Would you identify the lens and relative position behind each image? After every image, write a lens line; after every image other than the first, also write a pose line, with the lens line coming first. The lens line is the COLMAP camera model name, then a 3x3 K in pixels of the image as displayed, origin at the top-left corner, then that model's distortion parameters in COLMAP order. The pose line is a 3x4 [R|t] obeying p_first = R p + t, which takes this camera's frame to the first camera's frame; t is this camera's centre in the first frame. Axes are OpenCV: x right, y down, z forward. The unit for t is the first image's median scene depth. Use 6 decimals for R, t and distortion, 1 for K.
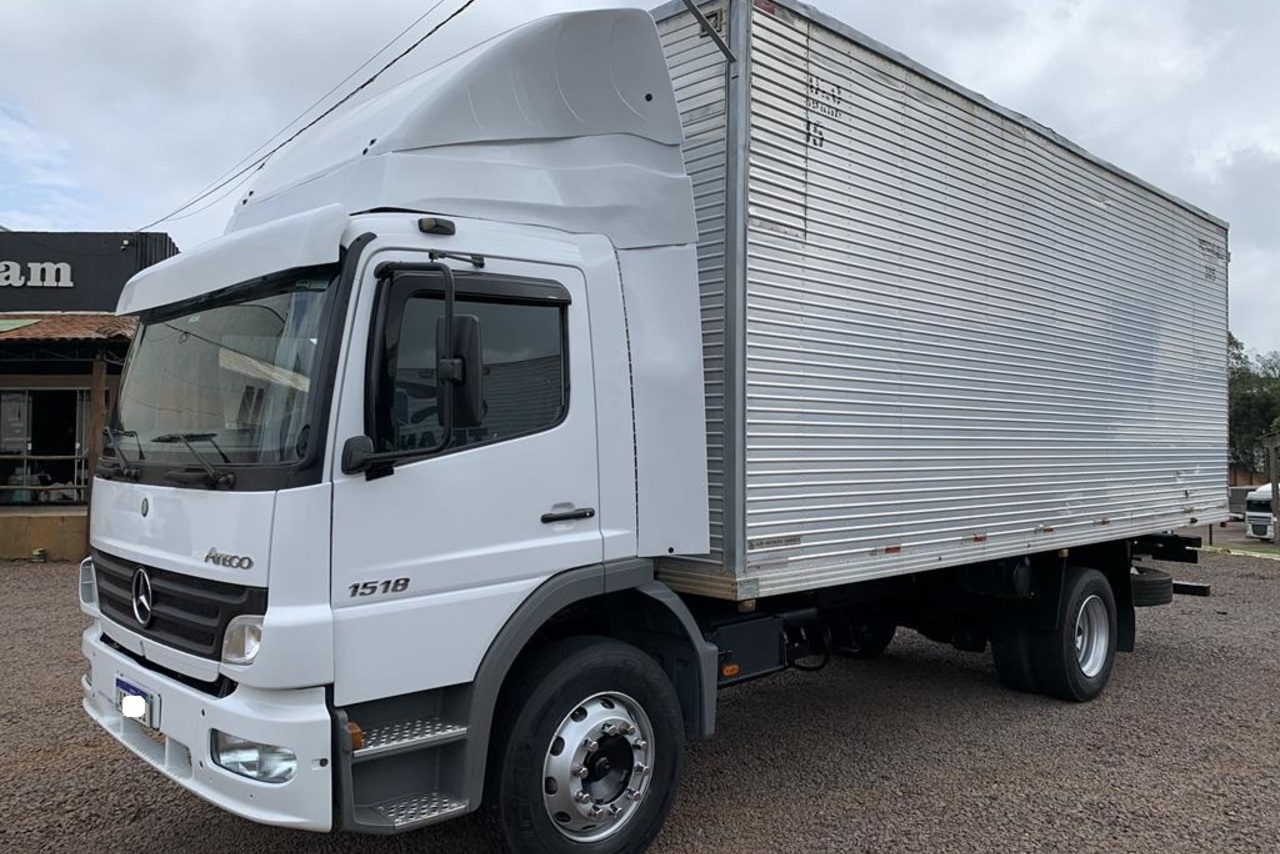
lens RADIAL K [[1004.7, 0, 641.5], [0, 1004.7, 408.2], [0, 0, 1]] dist [0.021398, -0.003740]
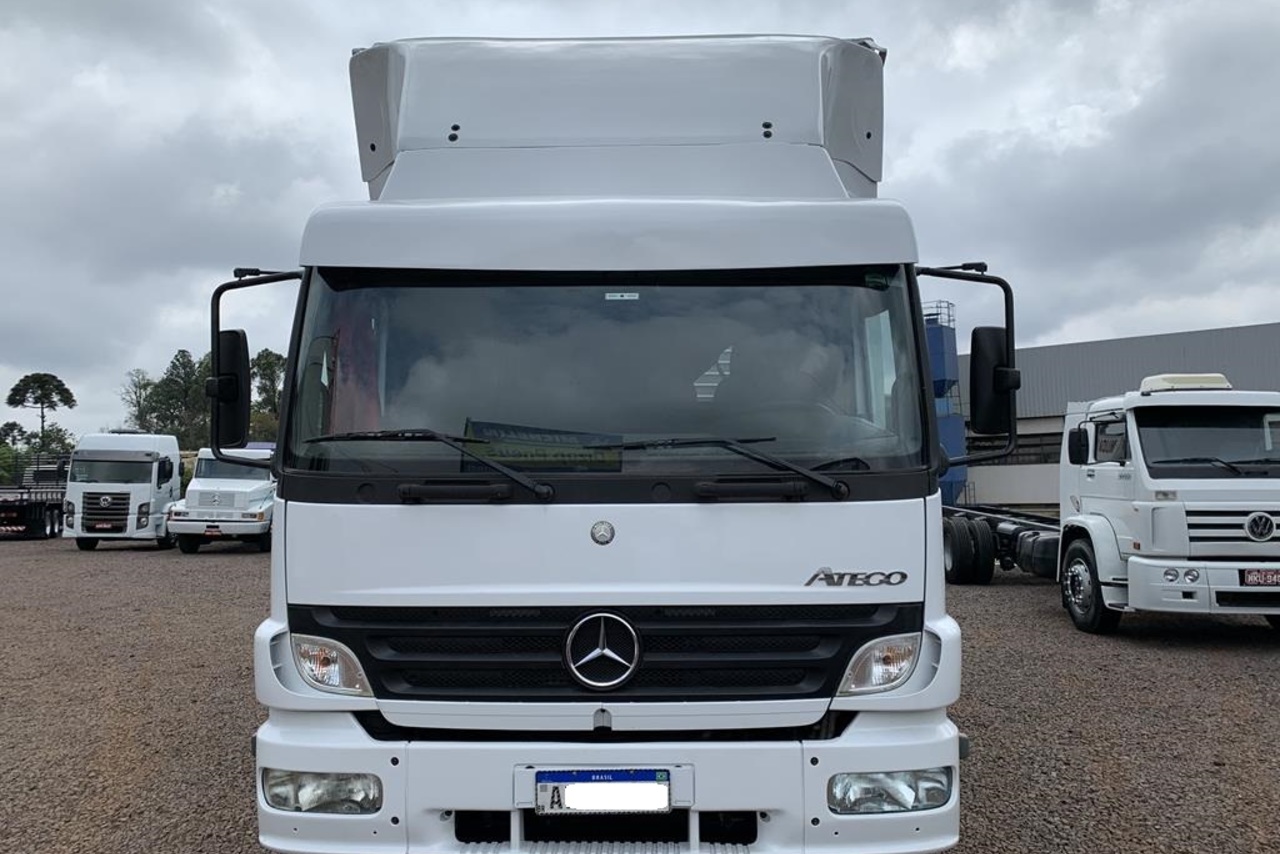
lens RADIAL K [[1004.7, 0, 641.5], [0, 1004.7, 408.2], [0, 0, 1]] dist [0.021398, -0.003740]
pose [[0.675380, 0.026894, 0.736979, -1.197175], [-0.021784, 0.999626, -0.016516, 0.018366], [-0.737148, -0.004900, 0.675714, 0.536407]]
